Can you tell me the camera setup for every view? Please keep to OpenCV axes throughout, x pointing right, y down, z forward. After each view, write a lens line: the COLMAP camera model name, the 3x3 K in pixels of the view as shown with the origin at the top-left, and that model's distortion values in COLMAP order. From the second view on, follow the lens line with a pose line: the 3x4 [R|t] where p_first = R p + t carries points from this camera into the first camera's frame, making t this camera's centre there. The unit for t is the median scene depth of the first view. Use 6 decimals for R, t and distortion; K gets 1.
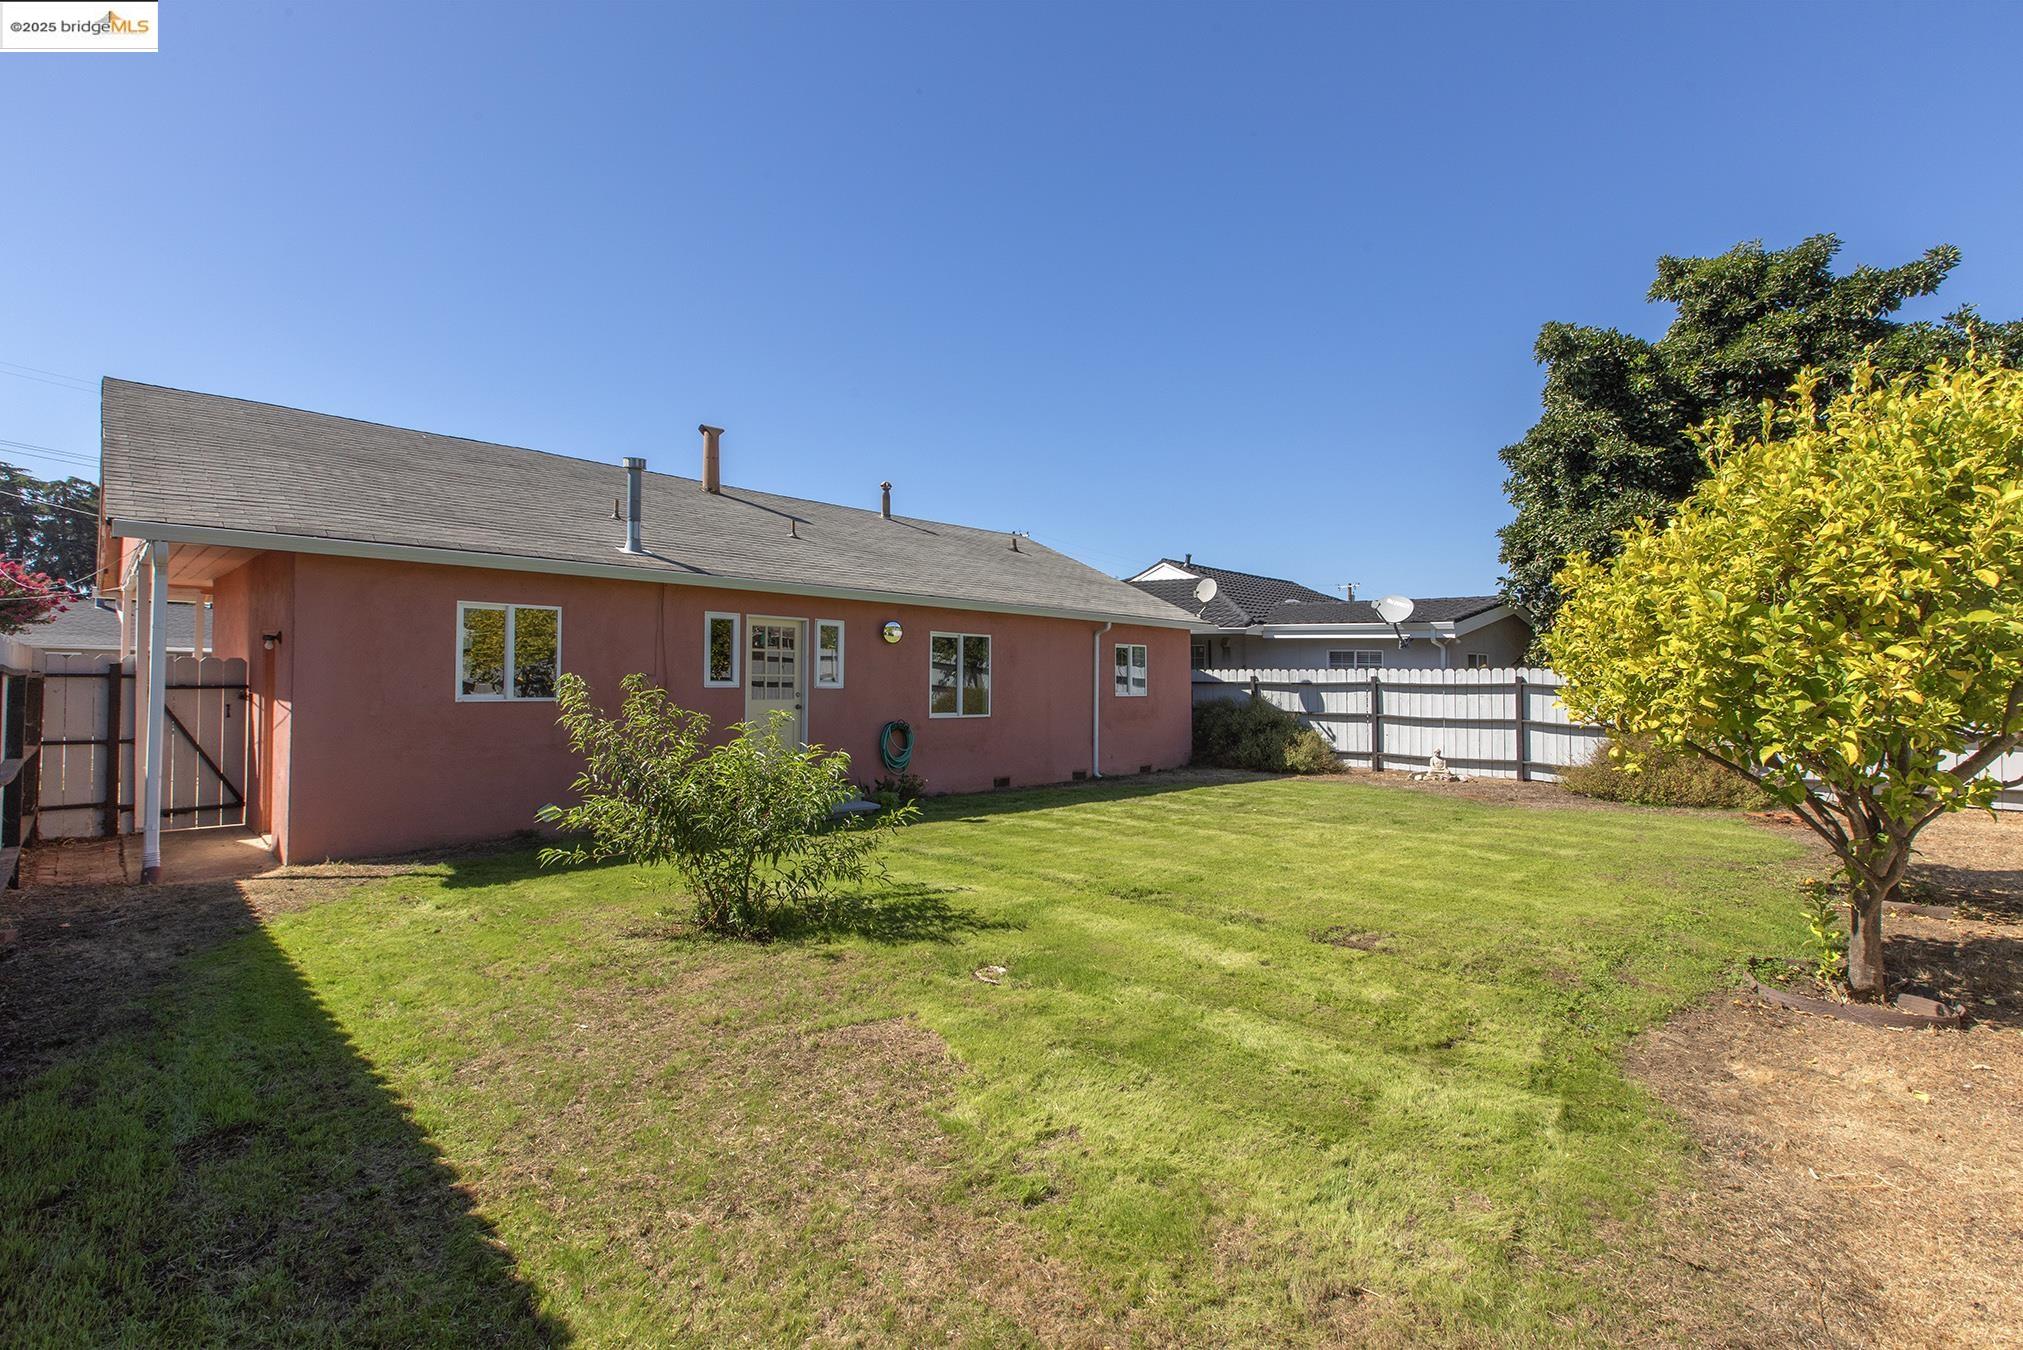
lens RADIAL K [[968.1, 0, 1007.0], [0, 968.1, 682.8], [0, 0, 1]] dist [-0.000489, -0.000218]
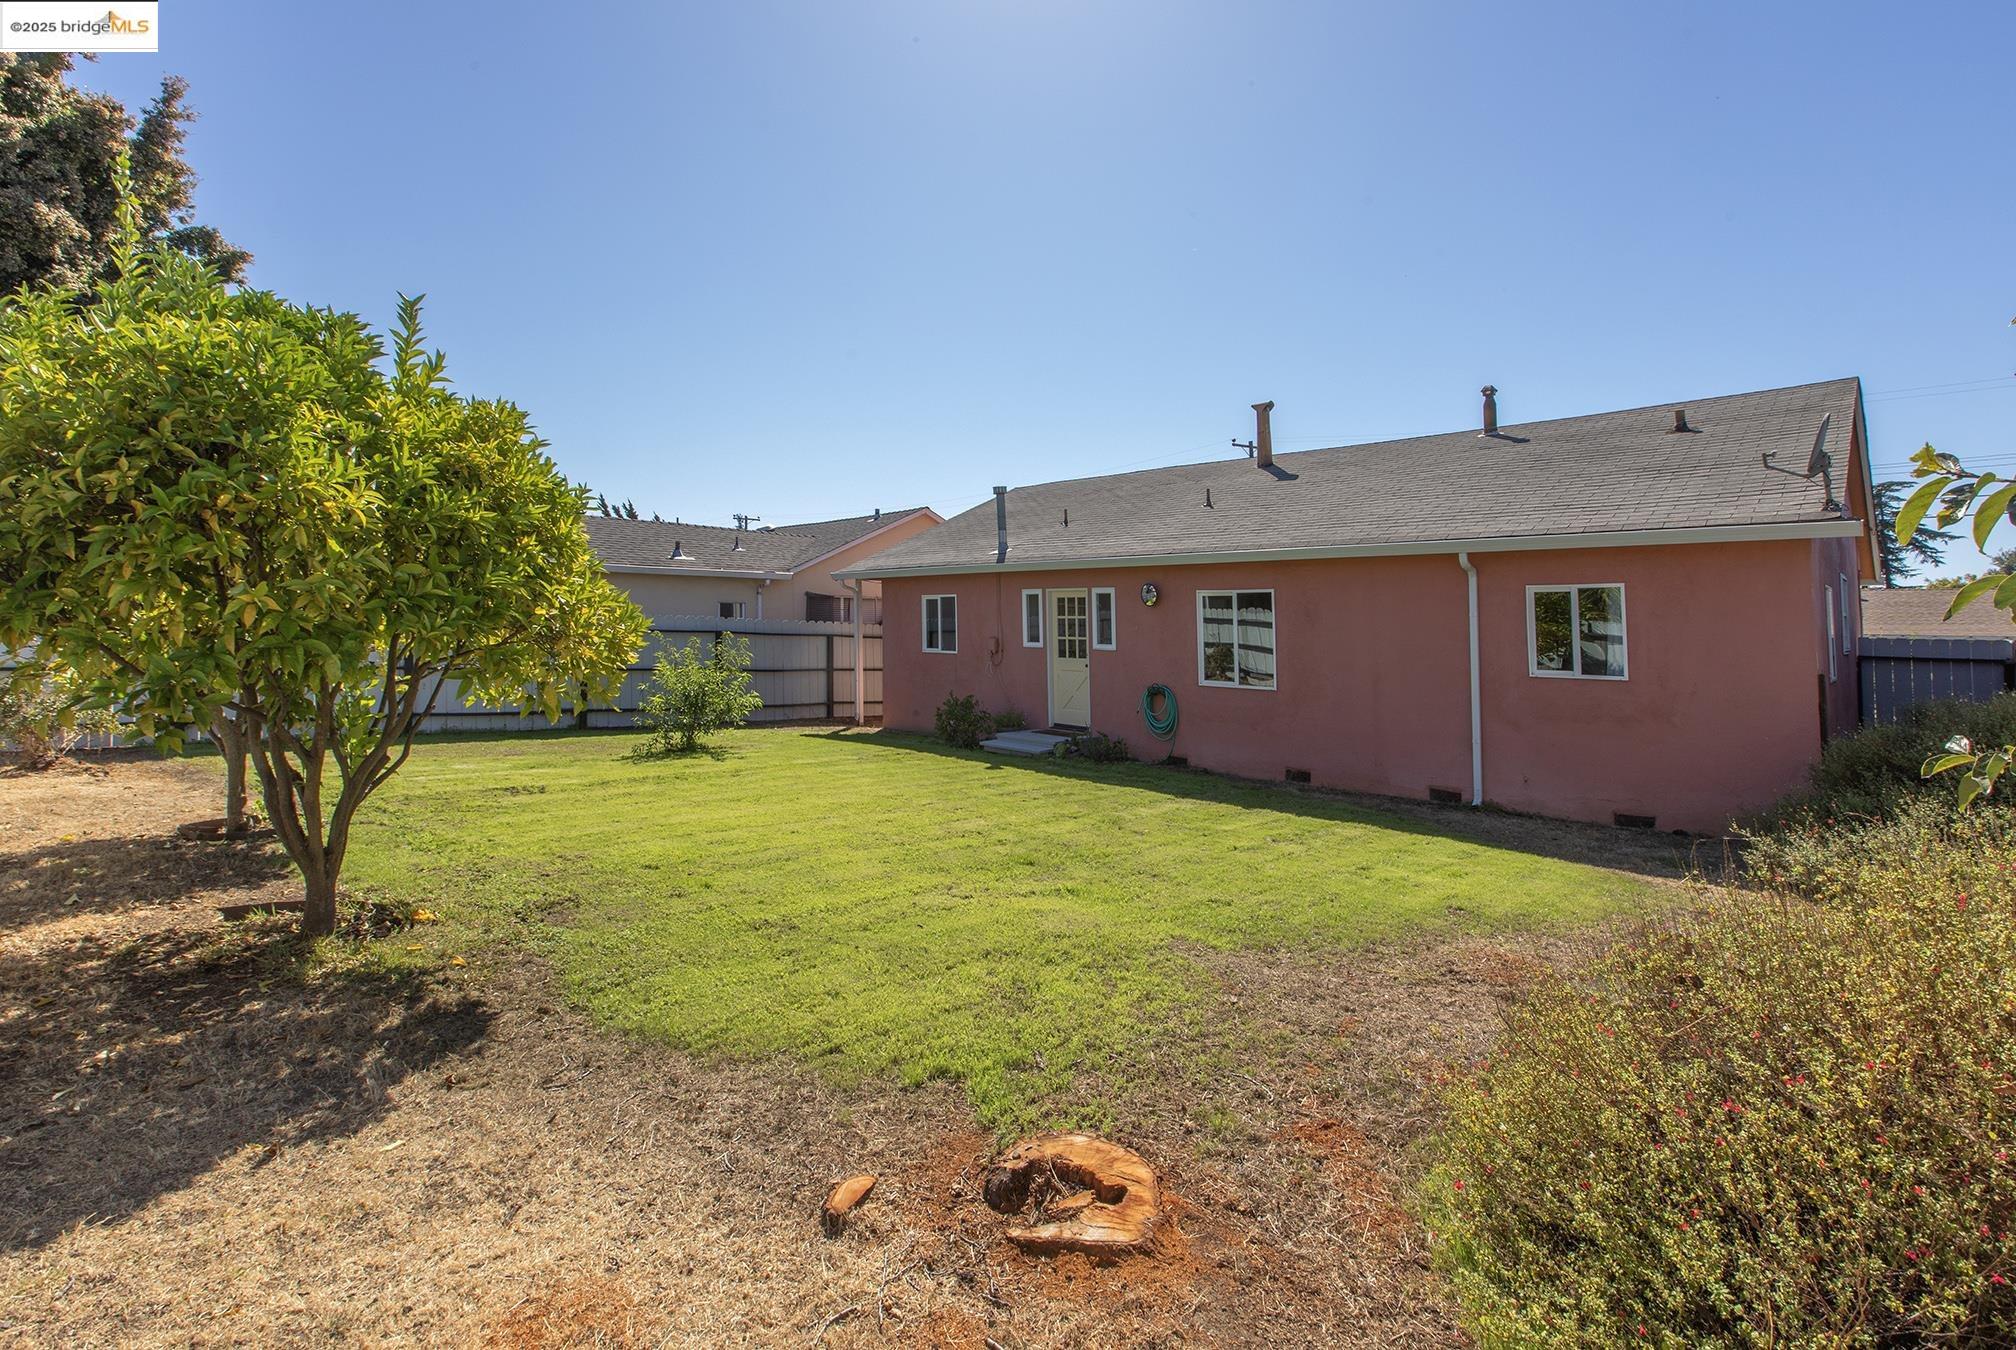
lens RADIAL K [[964.7, 0, 1008.9], [0, 964.7, 672.5], [0, 0, 1]] dist [-0.000489, -0.000218]
pose [[-0.047981, 0.026816, -0.998488, 0.732489], [-0.018429, 0.999446, 0.027727, 0.002141], [0.998678, 0.019731, -0.047460, 0.753377]]
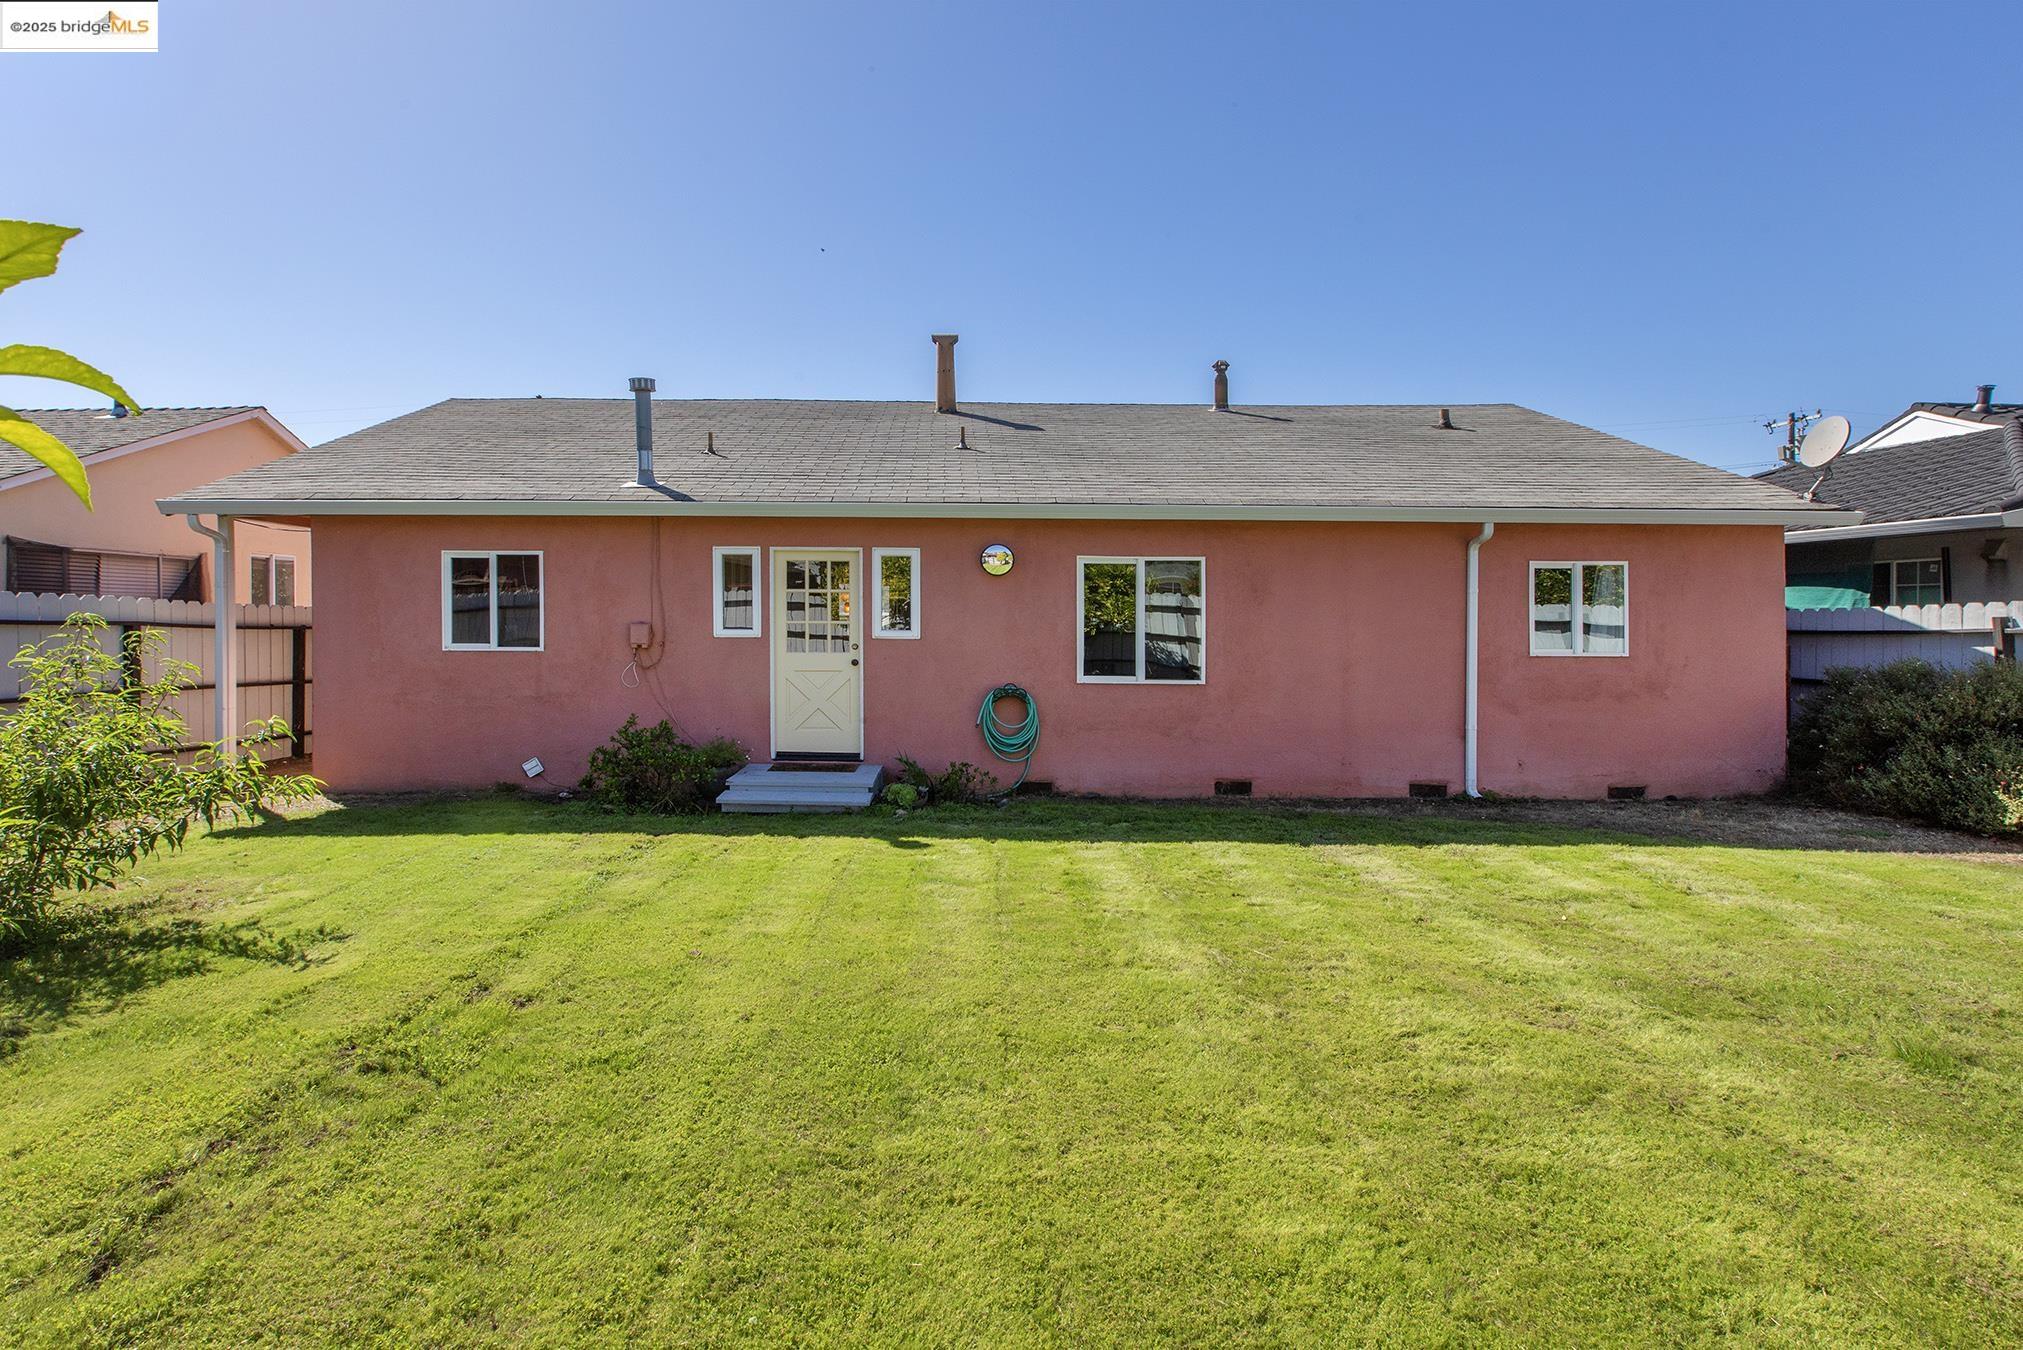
lens RADIAL K [[968.1, 0, 1014.4], [0, 968.1, 658.7], [0, 0, 1]] dist [-0.000489, -0.000218]
pose [[0.679237, 0.007529, -0.733880, 0.345542], [-0.000169, 0.999949, 0.010103, 0.010732], [0.733919, -0.006738, 0.679204, 0.440865]]
